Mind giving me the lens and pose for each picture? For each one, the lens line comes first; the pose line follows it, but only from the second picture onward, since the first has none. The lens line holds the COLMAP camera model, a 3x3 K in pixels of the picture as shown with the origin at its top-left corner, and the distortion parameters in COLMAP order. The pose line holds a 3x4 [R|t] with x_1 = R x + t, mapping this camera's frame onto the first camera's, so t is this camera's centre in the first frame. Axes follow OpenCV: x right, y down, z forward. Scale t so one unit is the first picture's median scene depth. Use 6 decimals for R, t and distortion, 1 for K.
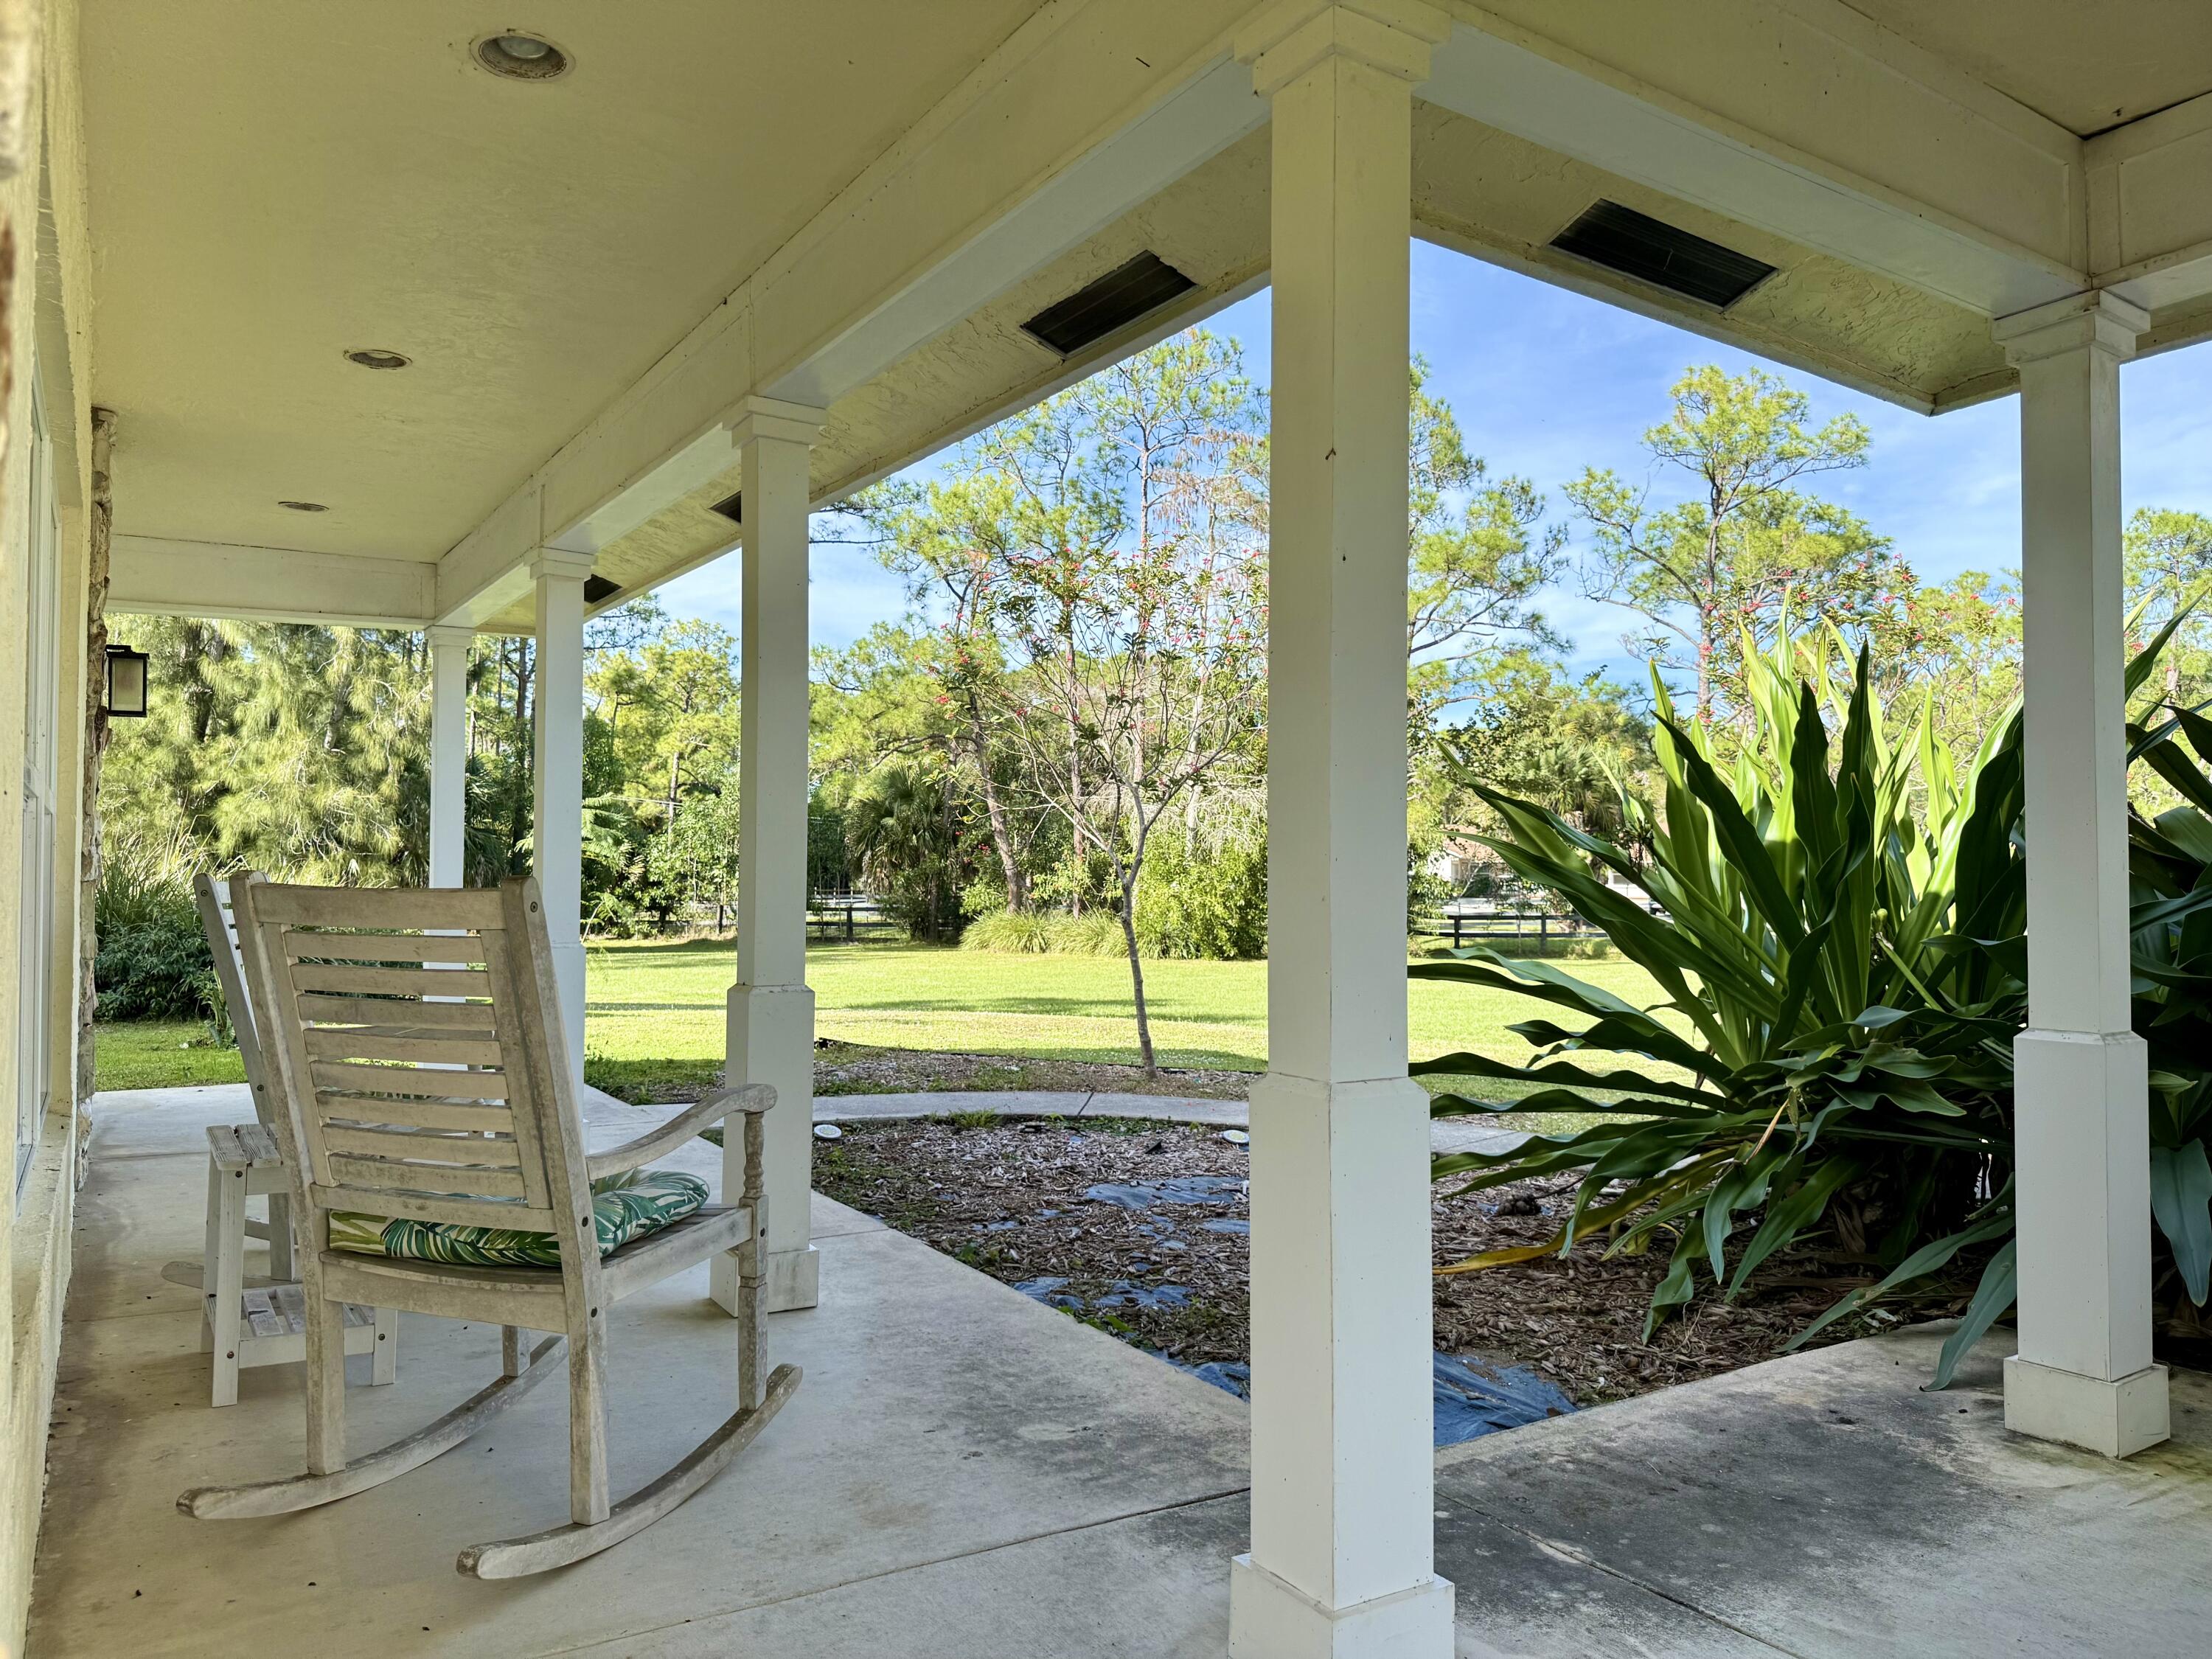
lens RADIAL K [[1610.6, 0, 1111.3], [0, 1610.6, 828.5], [0, 0, 1]] dist [0.002475, -0.000244]
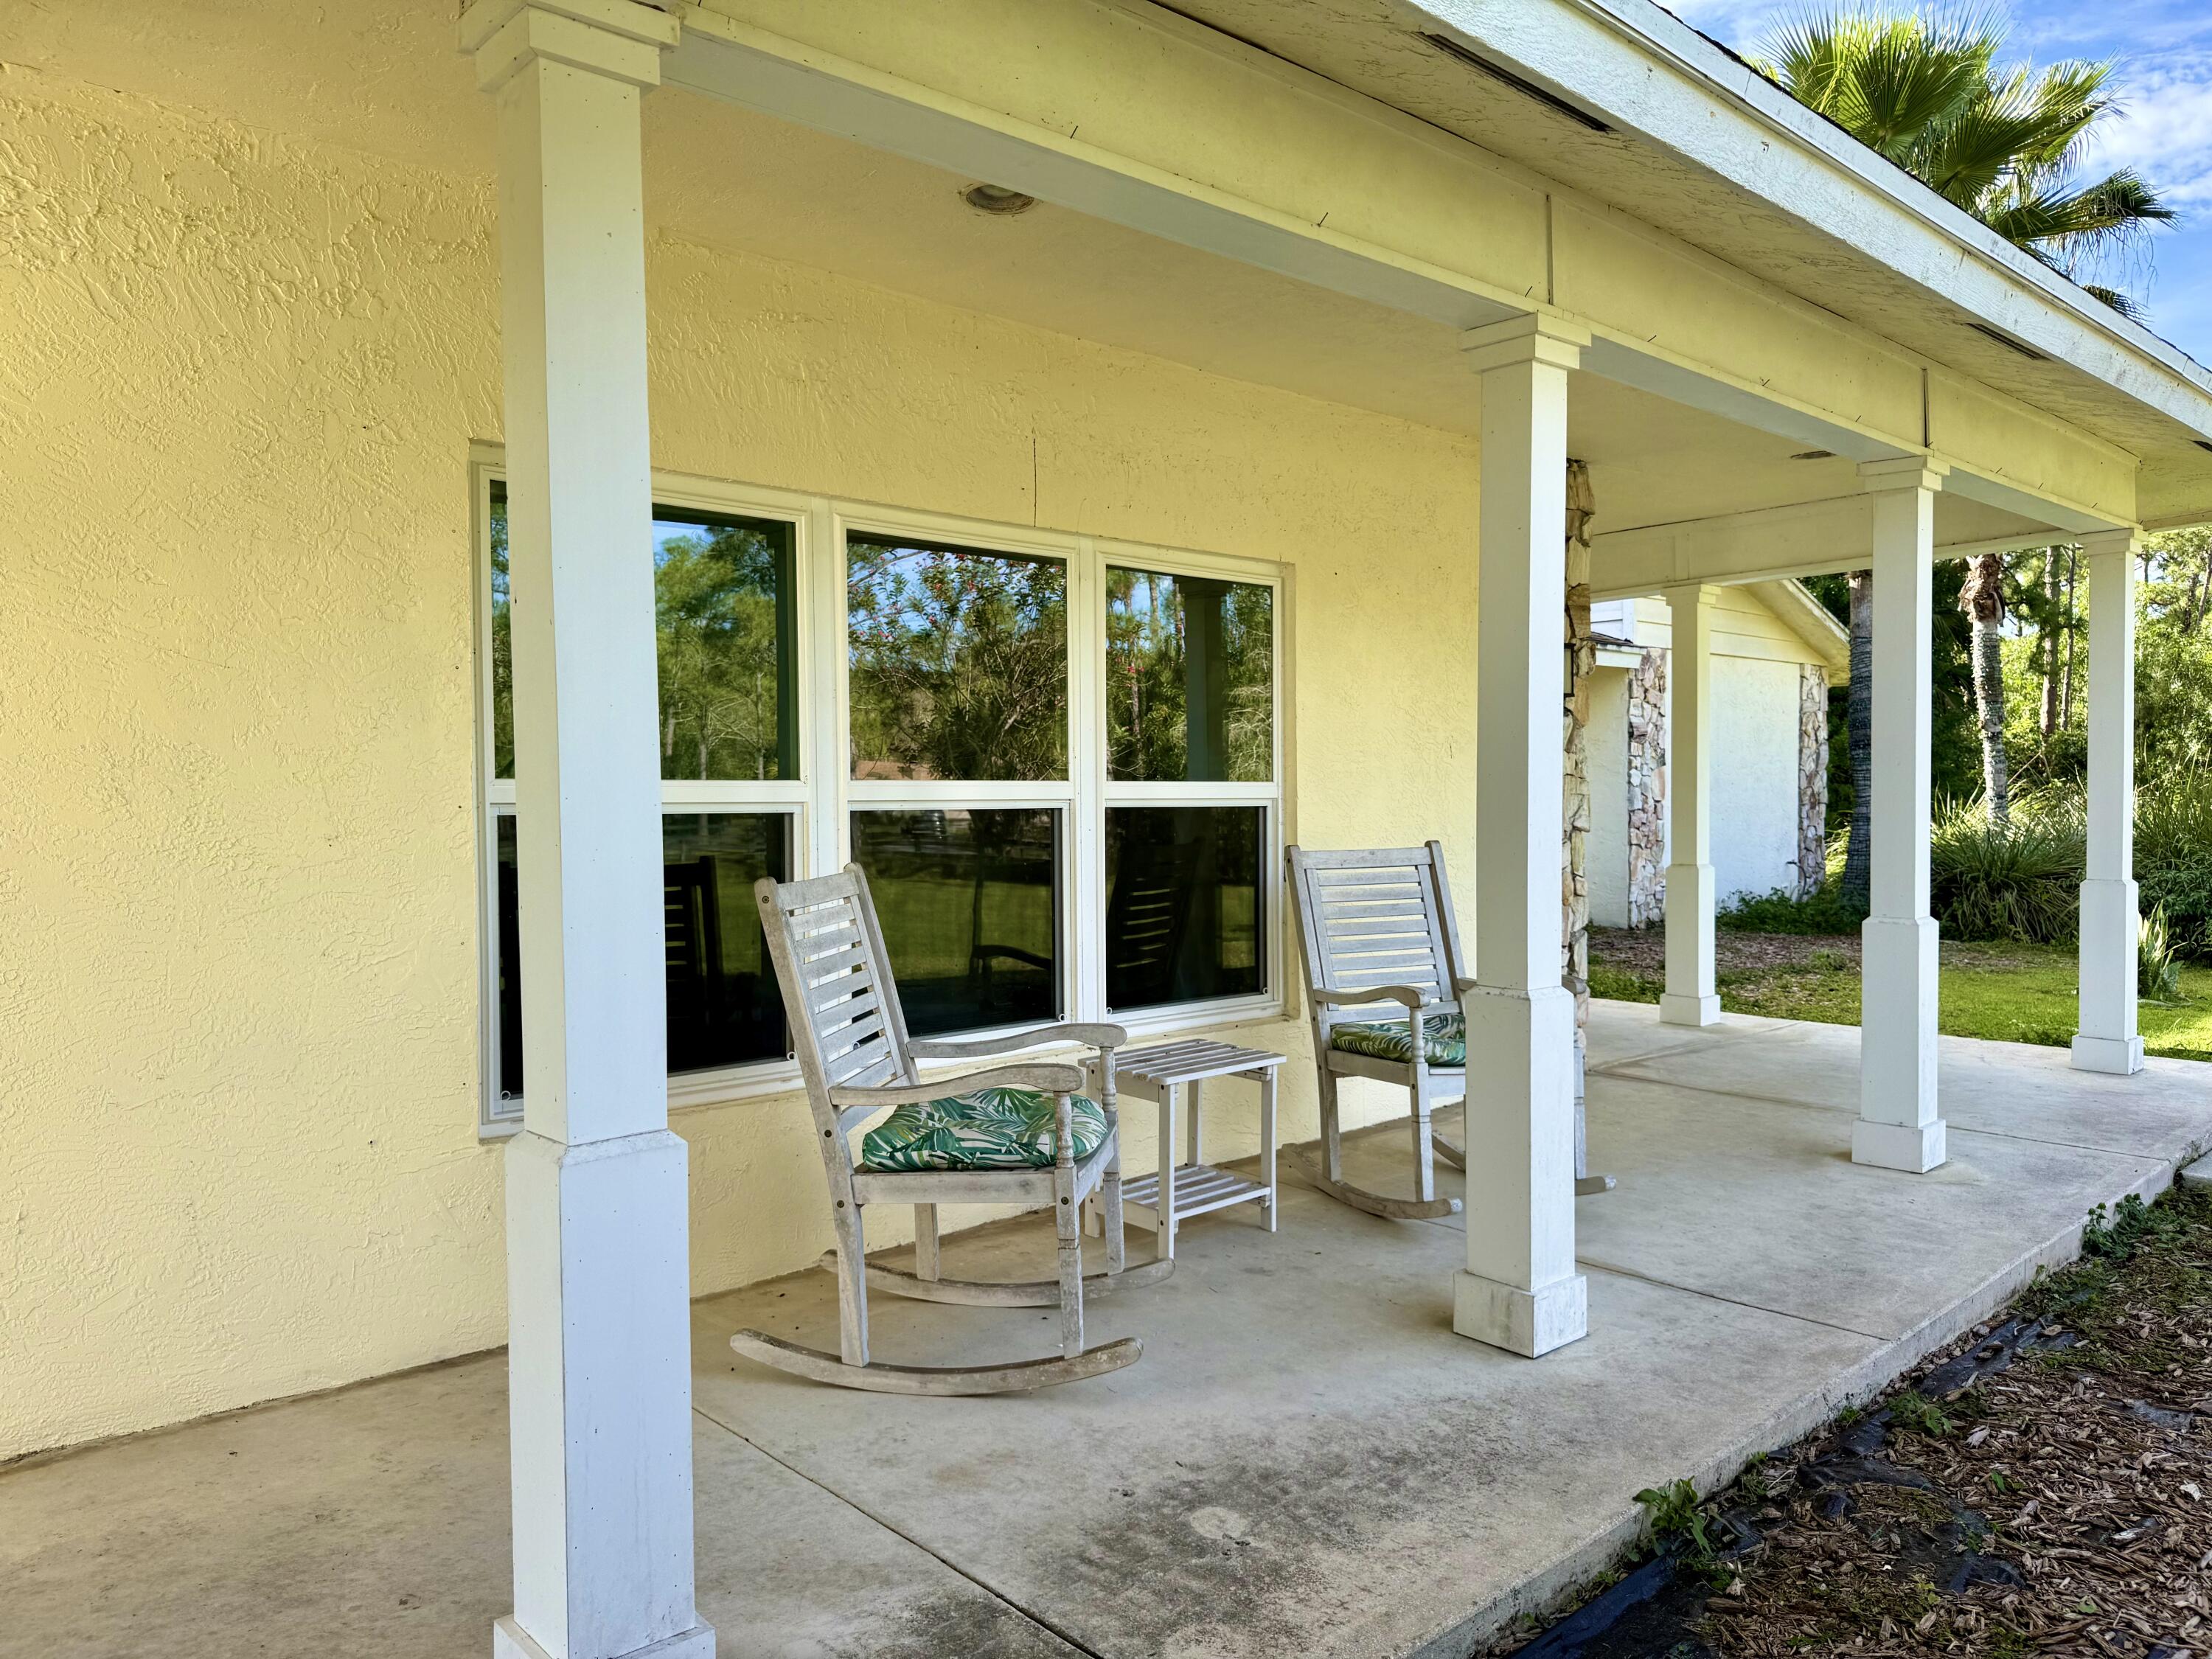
lens RADIAL K [[1610.6, 0, 1111.3], [0, 1610.6, 828.5], [0, 0, 1]] dist [0.002475, -0.000244]
pose [[0.171447, 0.029415, -0.984754, 0.810528], [0.029443, 0.998955, 0.034965, -0.039469], [0.984753, -0.034989, 0.170402, 0.804386]]
